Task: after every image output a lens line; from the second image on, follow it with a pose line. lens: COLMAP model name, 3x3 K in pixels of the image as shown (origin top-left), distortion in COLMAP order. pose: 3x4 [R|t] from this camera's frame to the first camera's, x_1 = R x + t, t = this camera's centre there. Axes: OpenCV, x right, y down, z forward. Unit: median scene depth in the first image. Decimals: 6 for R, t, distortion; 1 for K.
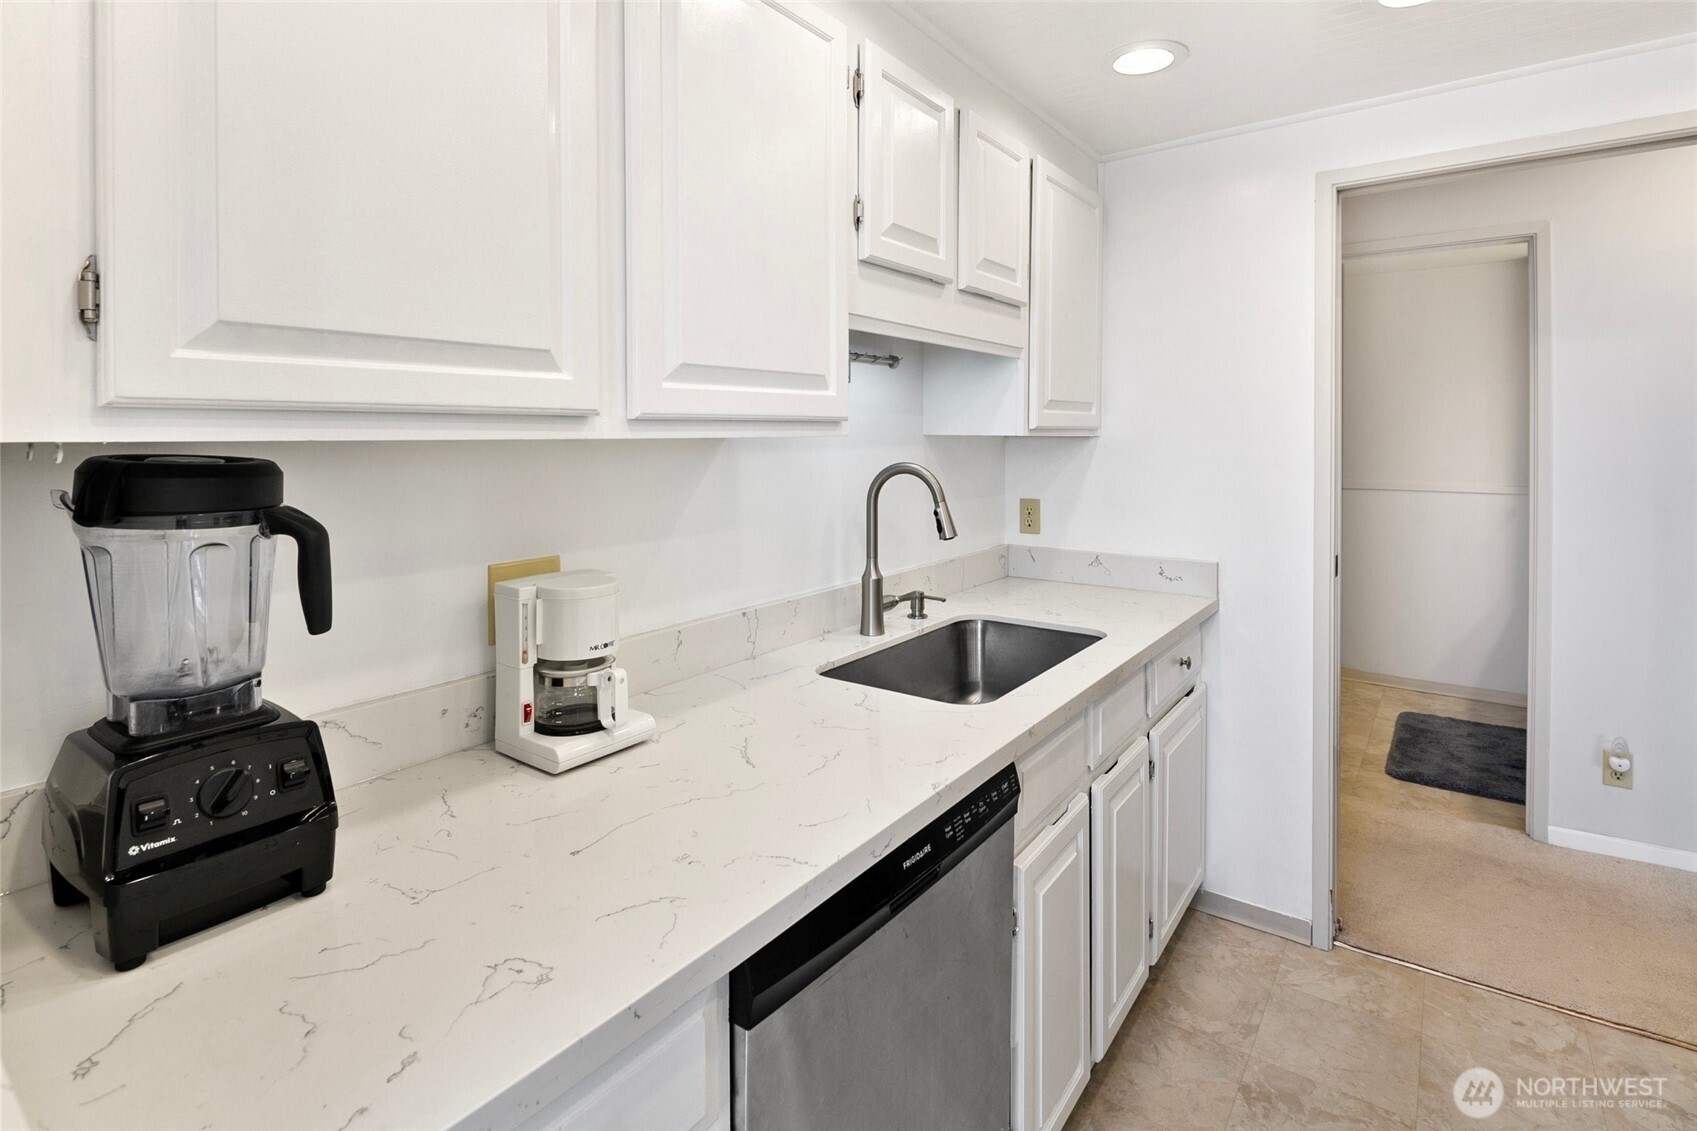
lens RADIAL K [[840.9, 0, 850.5], [0, 840.9, 434.6], [0, 0, 1]] dist [0.000041, 0.000132]
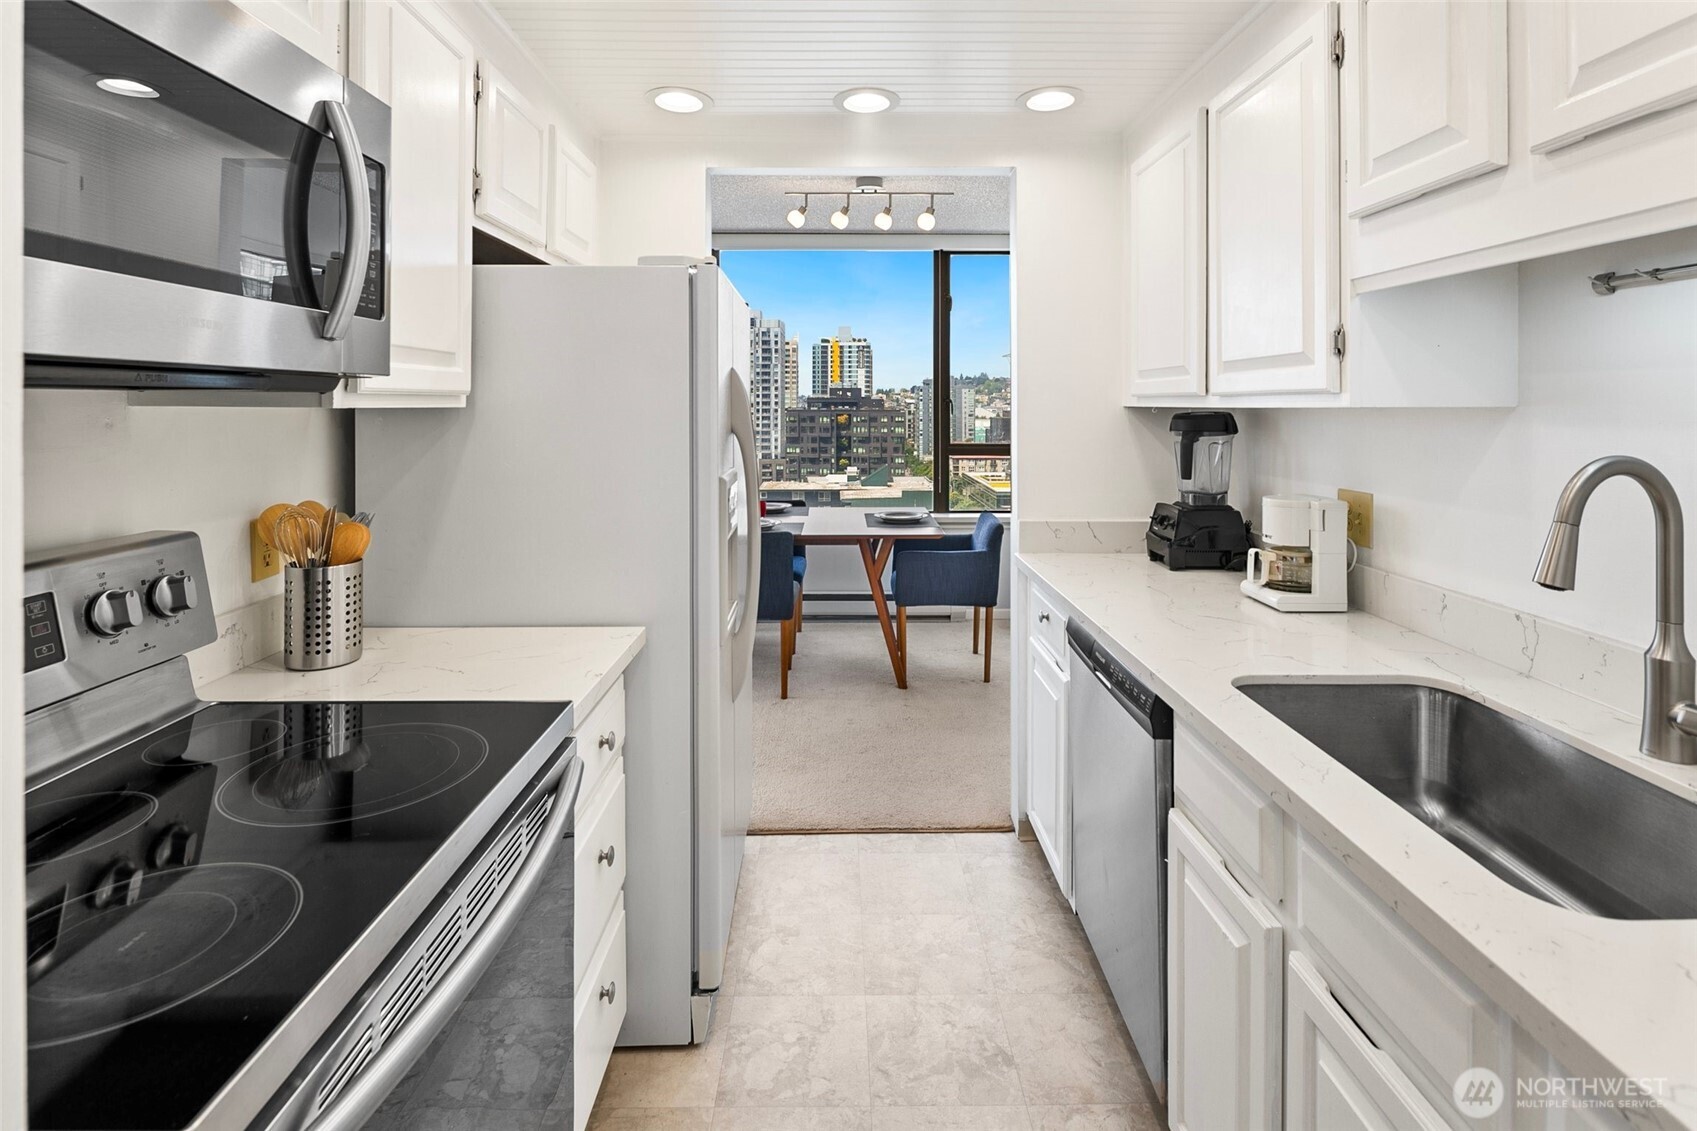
lens RADIAL K [[823.5, 0, 851.5], [0, 823.5, 404.9], [0, 0, 1]] dist [-0.001631, -0.000315]
pose [[-0.799407, 0.005880, -0.600761, 1.210105], [0.002514, 0.999976, 0.006441, -0.010223], [0.600785, 0.003639, -0.799403, 1.677680]]
